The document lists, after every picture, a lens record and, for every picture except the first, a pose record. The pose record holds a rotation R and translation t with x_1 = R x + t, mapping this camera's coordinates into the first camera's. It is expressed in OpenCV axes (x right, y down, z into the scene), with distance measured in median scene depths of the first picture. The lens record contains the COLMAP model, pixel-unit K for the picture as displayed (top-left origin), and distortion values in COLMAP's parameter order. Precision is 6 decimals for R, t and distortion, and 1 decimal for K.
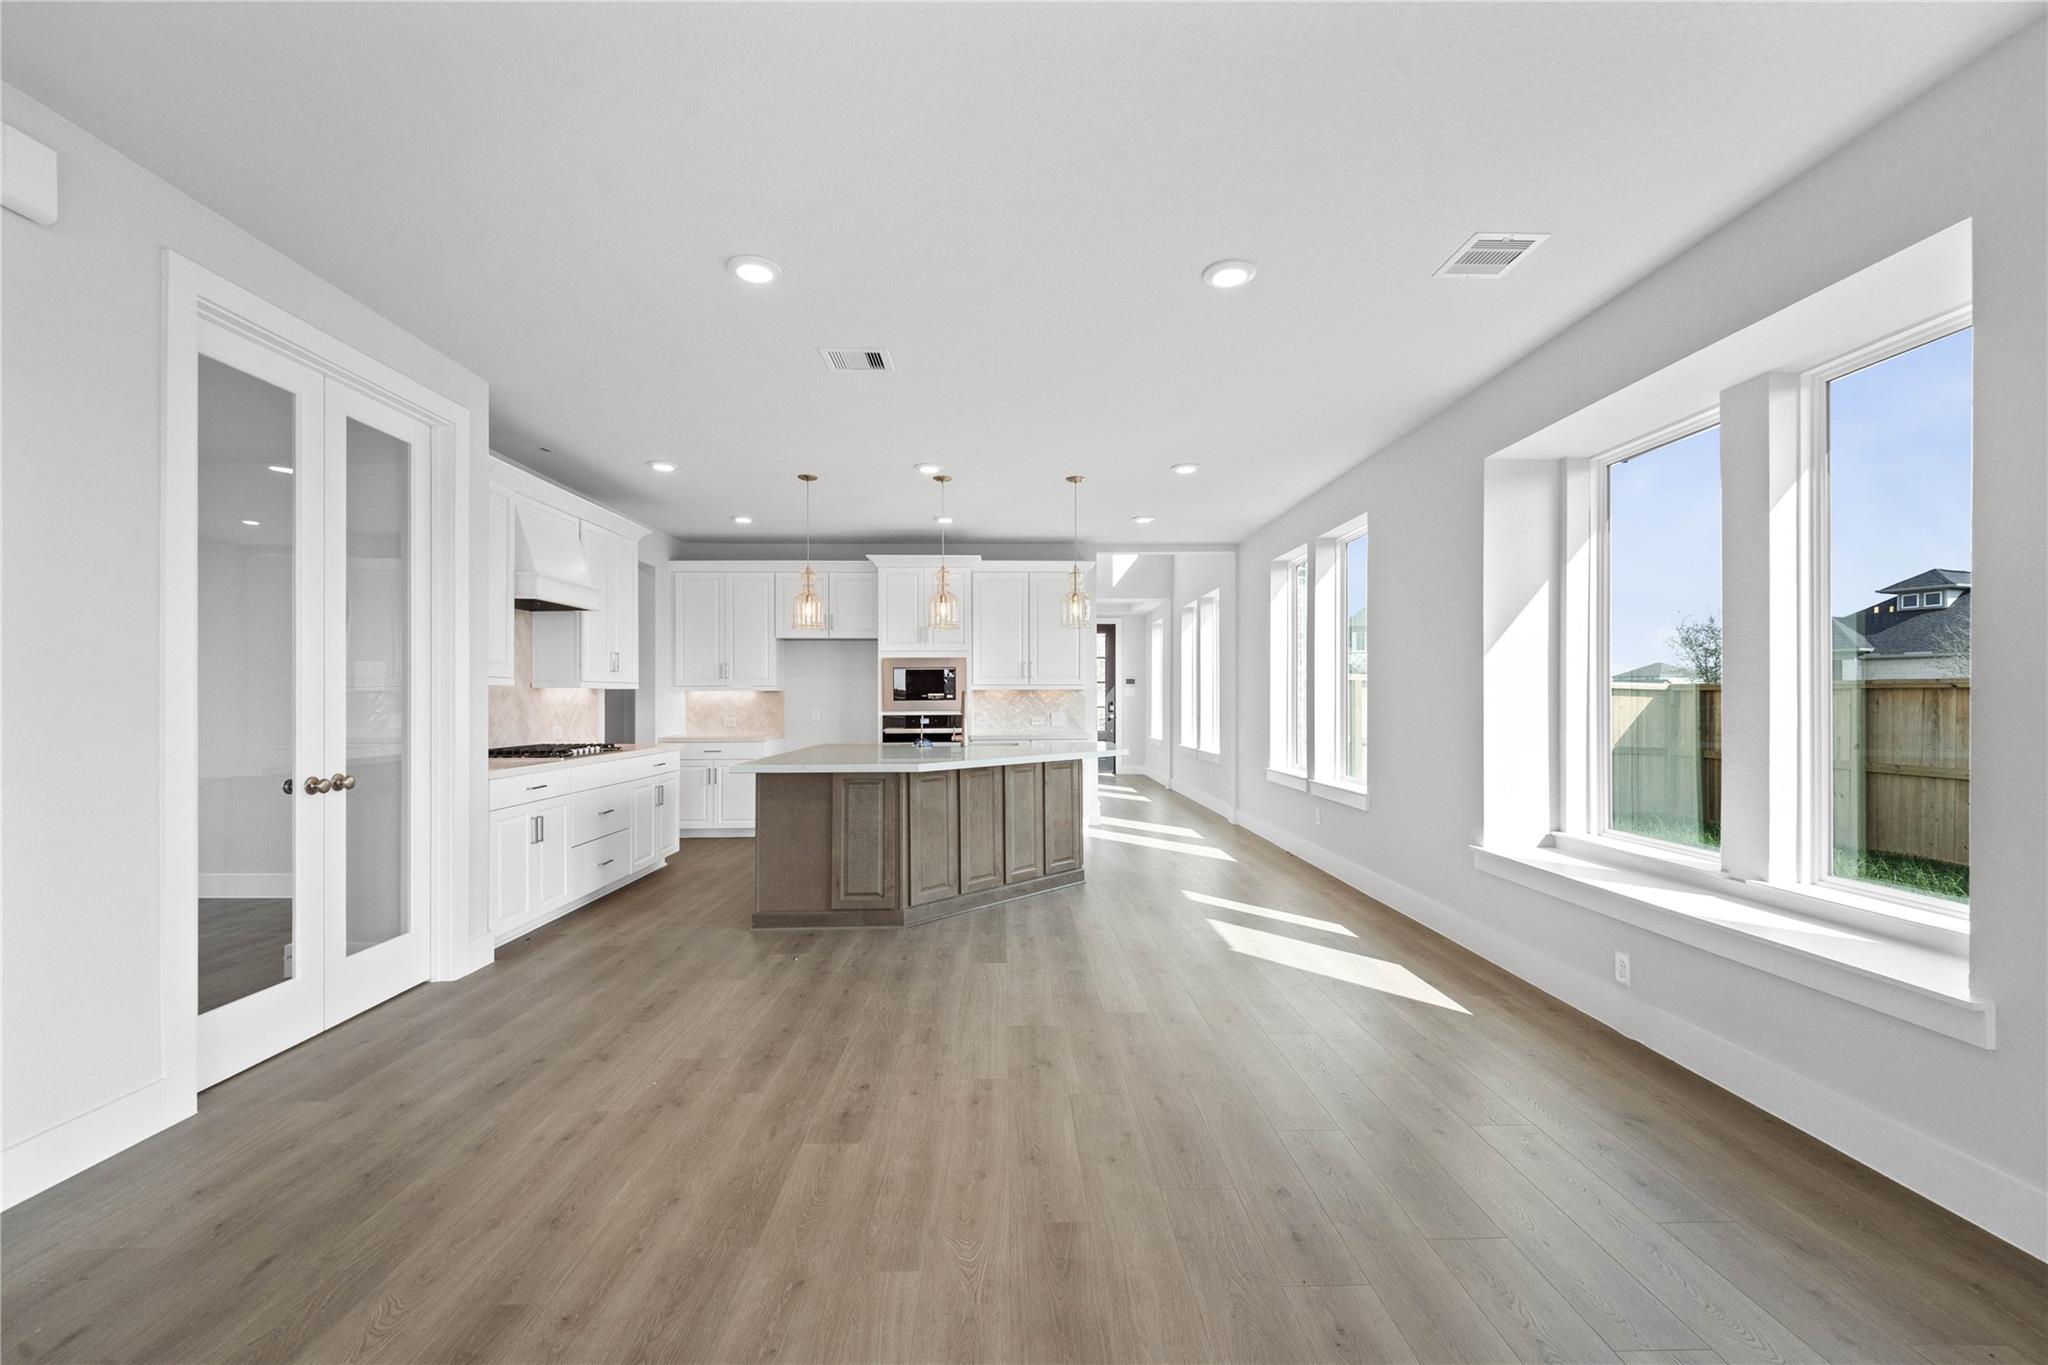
lens RADIAL K [[854.6, 0, 1022.4], [0, 854.6, 708.1], [0, 0, 1]] dist [0.007796, -0.000395]
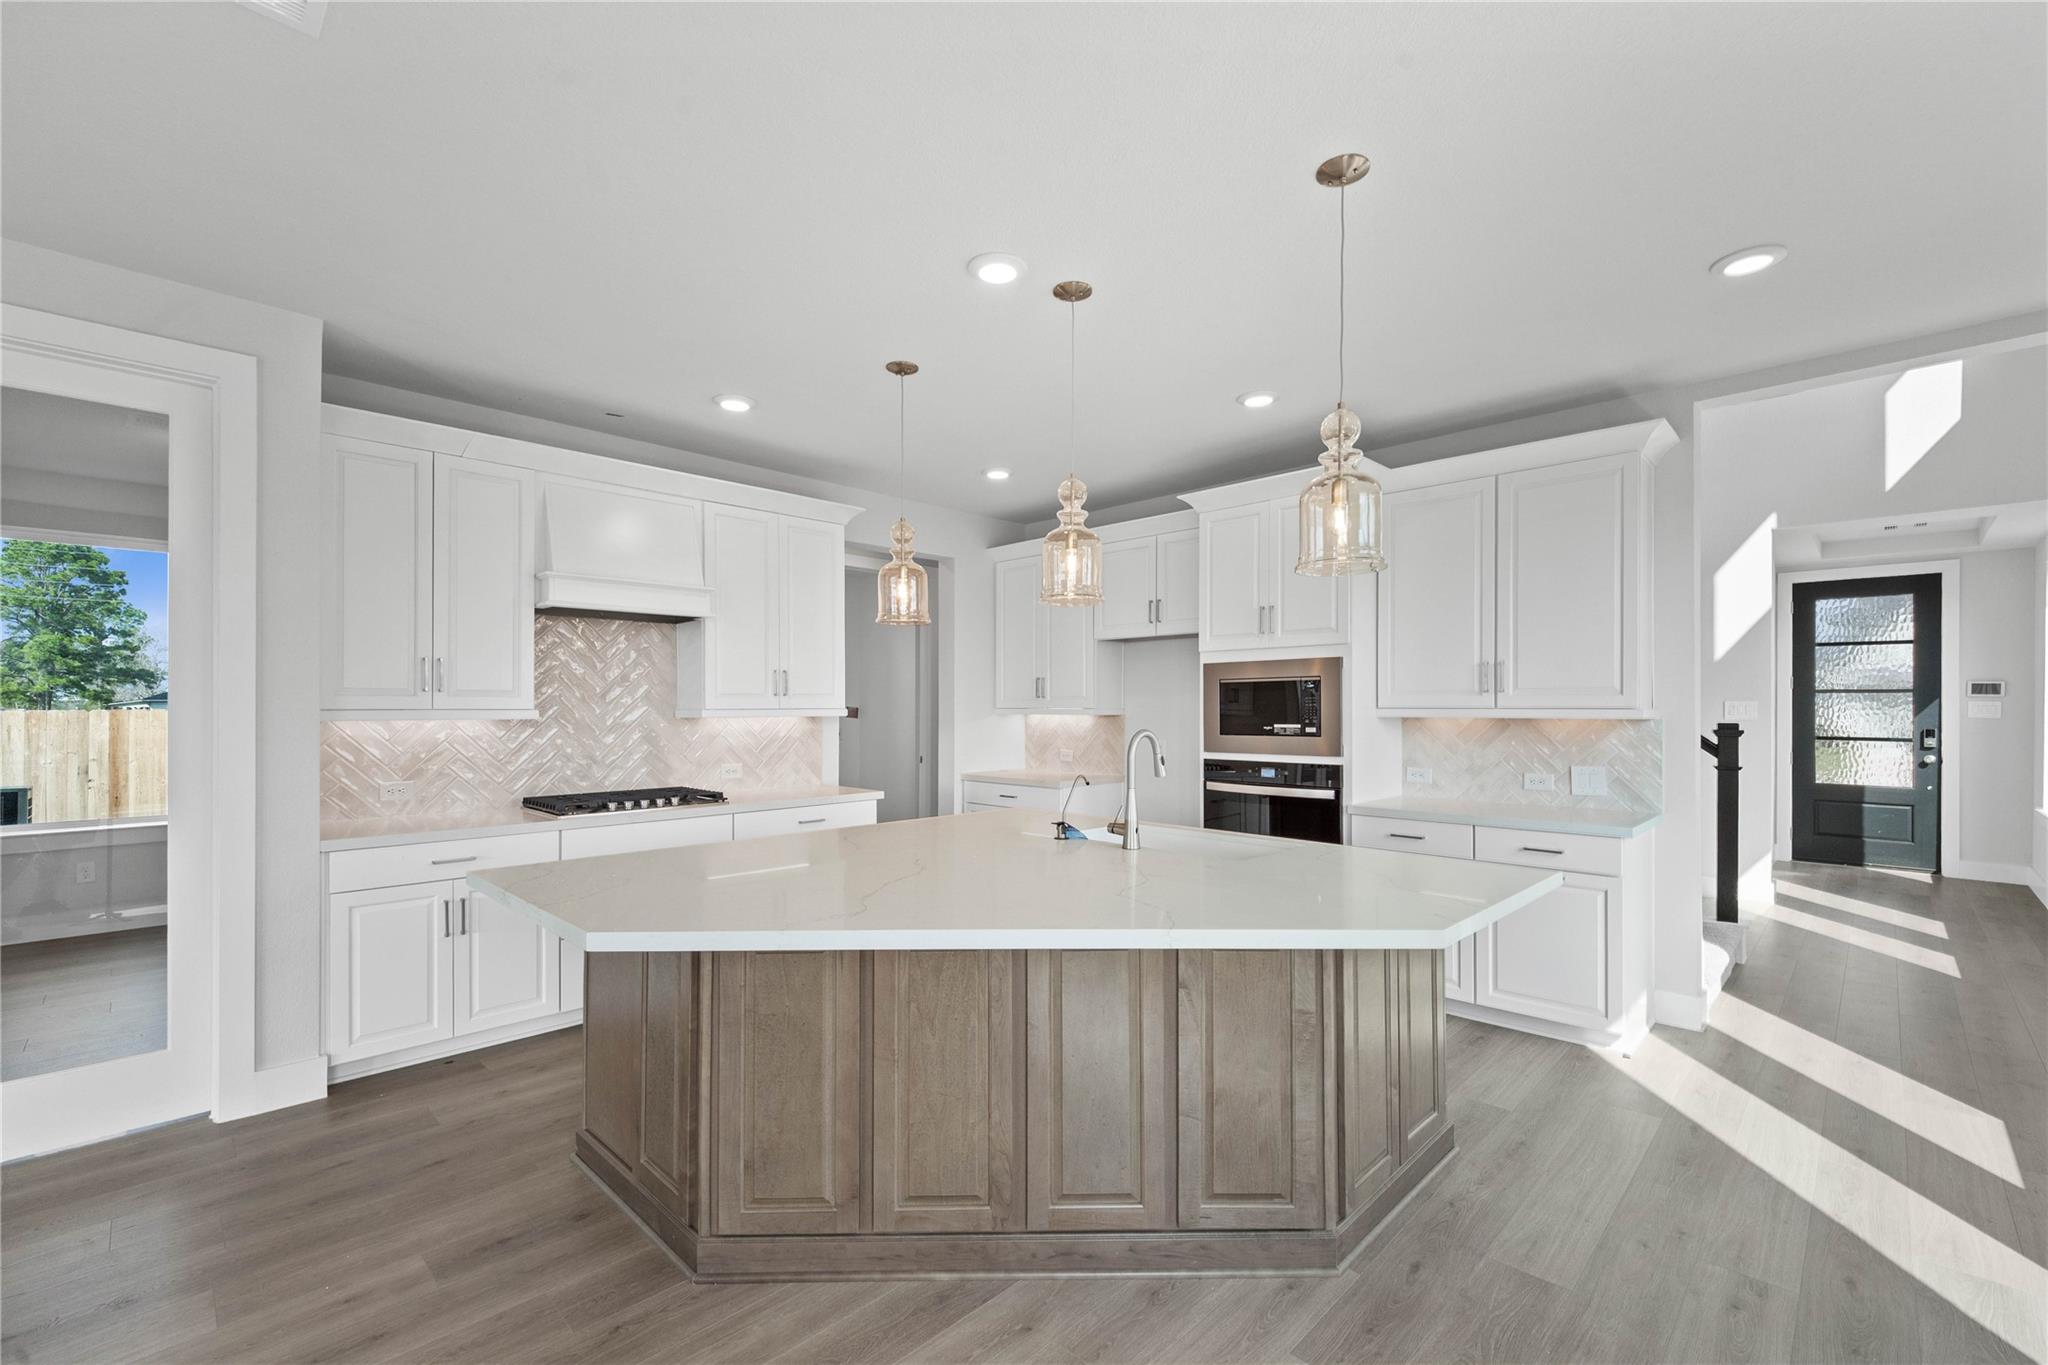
lens RADIAL K [[854.6, 0, 1022.4], [0, 854.6, 708.1], [0, 0, 1]] dist [0.007796, -0.000395]
pose [[0.693443, 0.004005, -0.720501, 0.180469], [-0.009462, 0.999949, -0.003548, -0.024094], [0.720450, 0.009277, 0.693445, 0.490593]]
